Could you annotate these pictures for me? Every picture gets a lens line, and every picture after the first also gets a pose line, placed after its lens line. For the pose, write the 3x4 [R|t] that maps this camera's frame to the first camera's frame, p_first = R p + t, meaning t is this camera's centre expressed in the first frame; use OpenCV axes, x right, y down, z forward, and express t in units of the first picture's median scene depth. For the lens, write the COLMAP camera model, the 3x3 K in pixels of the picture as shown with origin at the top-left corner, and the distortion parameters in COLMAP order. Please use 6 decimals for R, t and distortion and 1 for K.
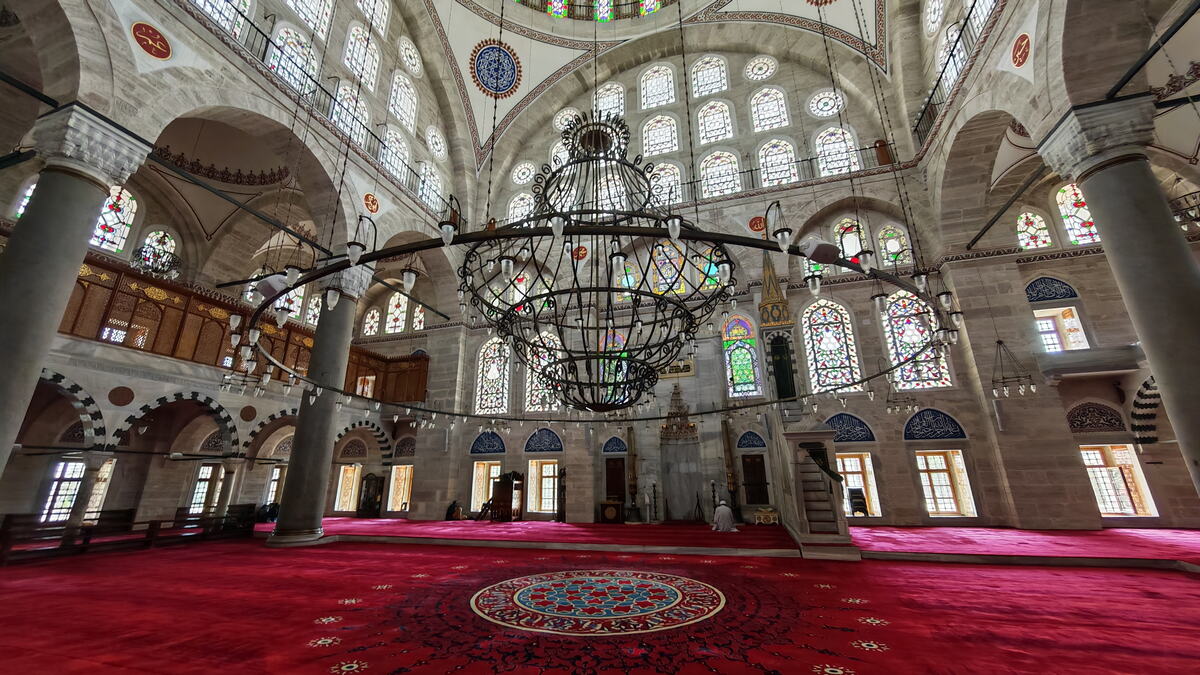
lens RADIAL K [[447.2, 0, 597.0], [0, 447.2, 337.6], [0, 0, 1]] dist [-0.002022, -0.000254]
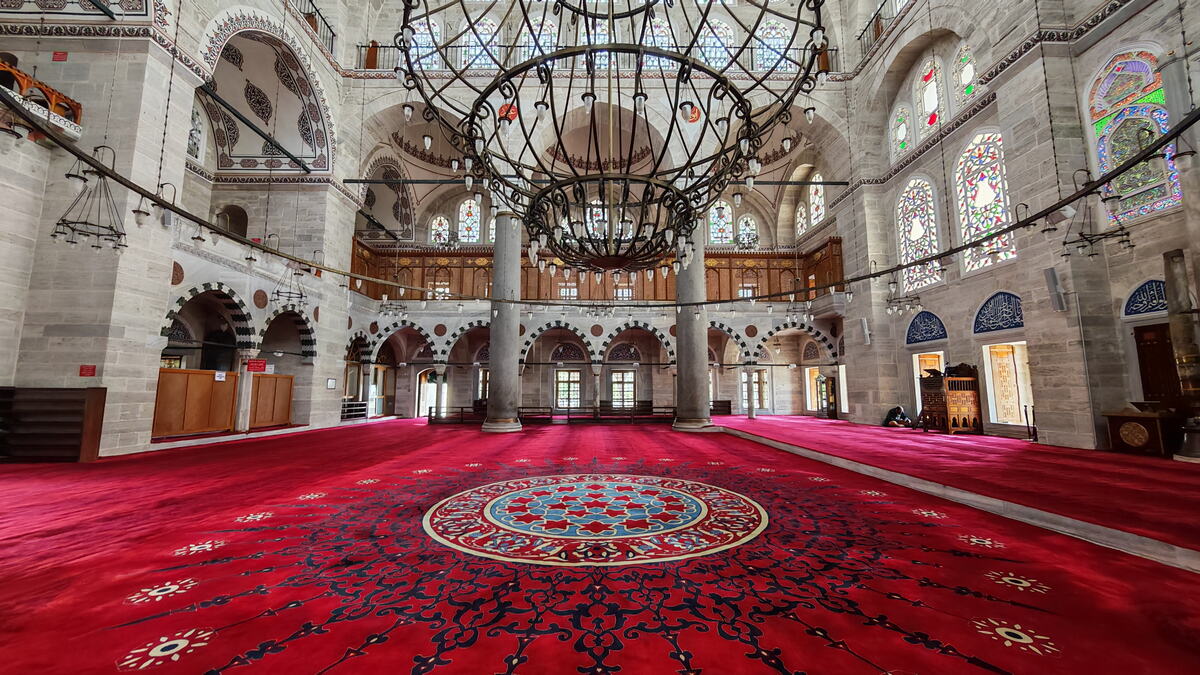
lens RADIAL K [[447.2, 0, 602.1], [0, 447.2, 342.4], [0, 0, 1]] dist [-0.002022, -0.000254]
pose [[0.320529, -0.098285, -0.942126, 0.310343], [0.290567, 0.956854, -0.000965, 0.127862], [0.901572, -0.273441, 0.335258, 0.339074]]
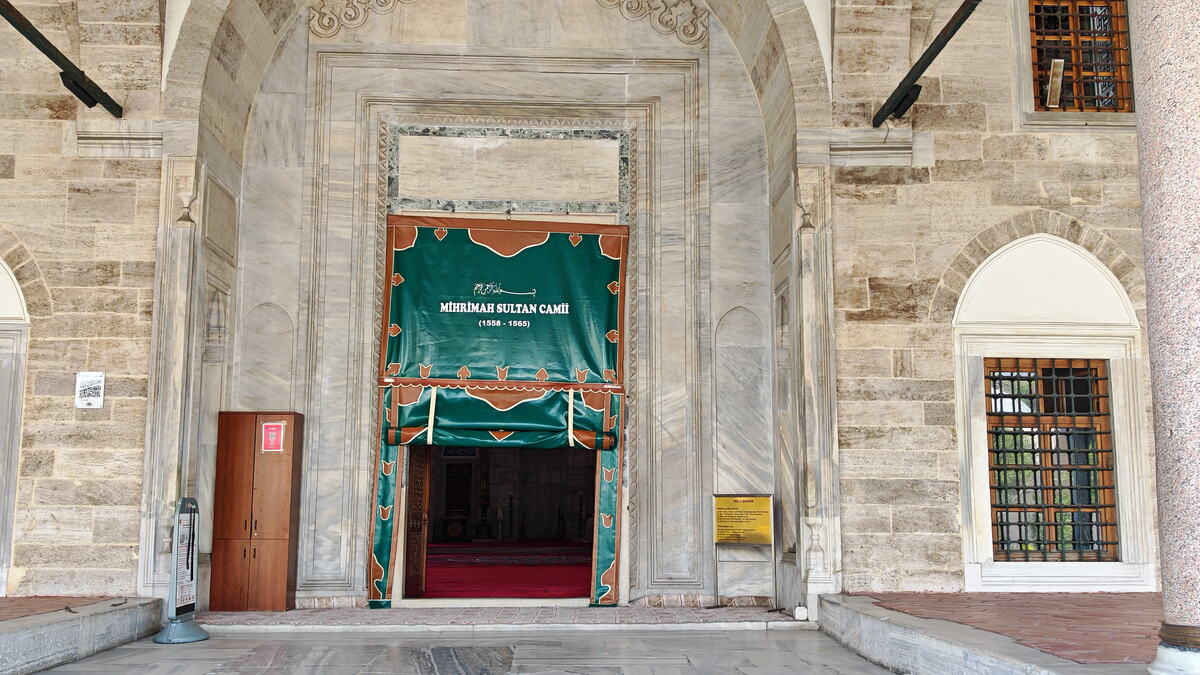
lens RADIAL K [[1170.4, 0, 602.2], [0, 1170.4, 337.8], [0, 0, 1]] dist [0.009797, 0.000000]
pose [[0.943435, 0.060694, 0.325956, -0.420609], [-0.112415, 0.983426, 0.142253, -0.273828], [-0.311920, -0.170849, 0.934621, -0.981669]]
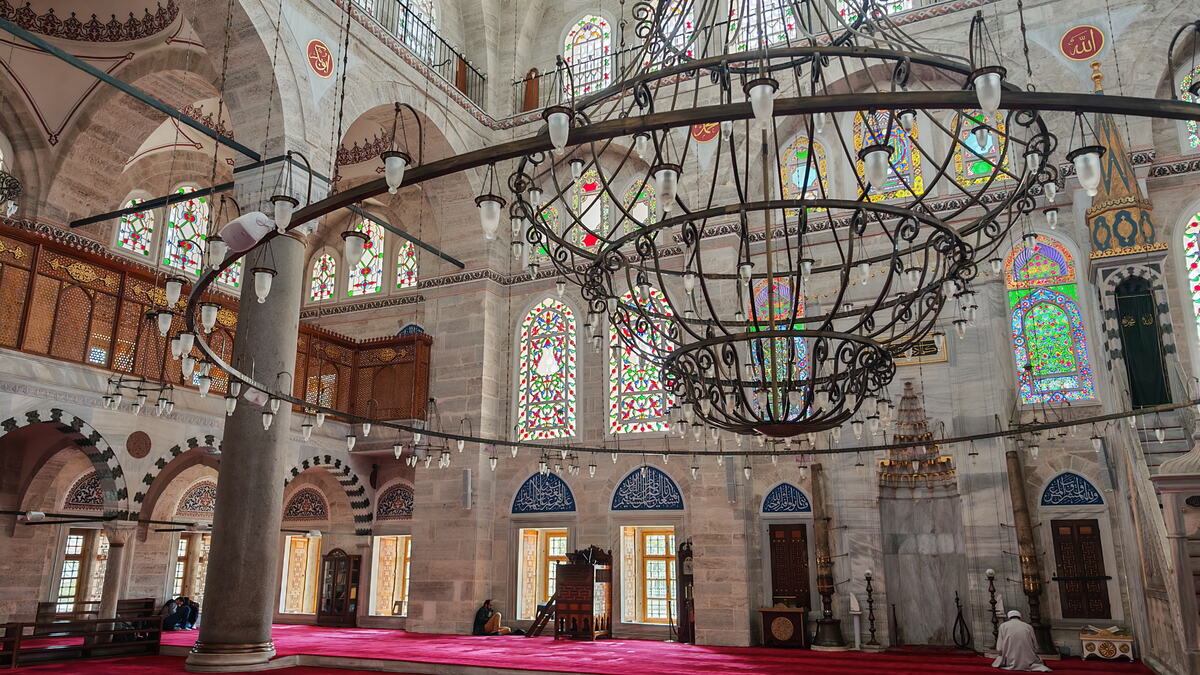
lens RADIAL K [[869.0, 0, 594.3], [0, 869.0, 337.1], [0, 0, 1]] dist [0.034175, -0.053482]
pose [[0.988420, -0.025839, -0.149527, -0.024942], [0.033663, 0.998180, 0.050037, -0.004519], [0.147962, -0.054491, 0.987491, -0.016657]]
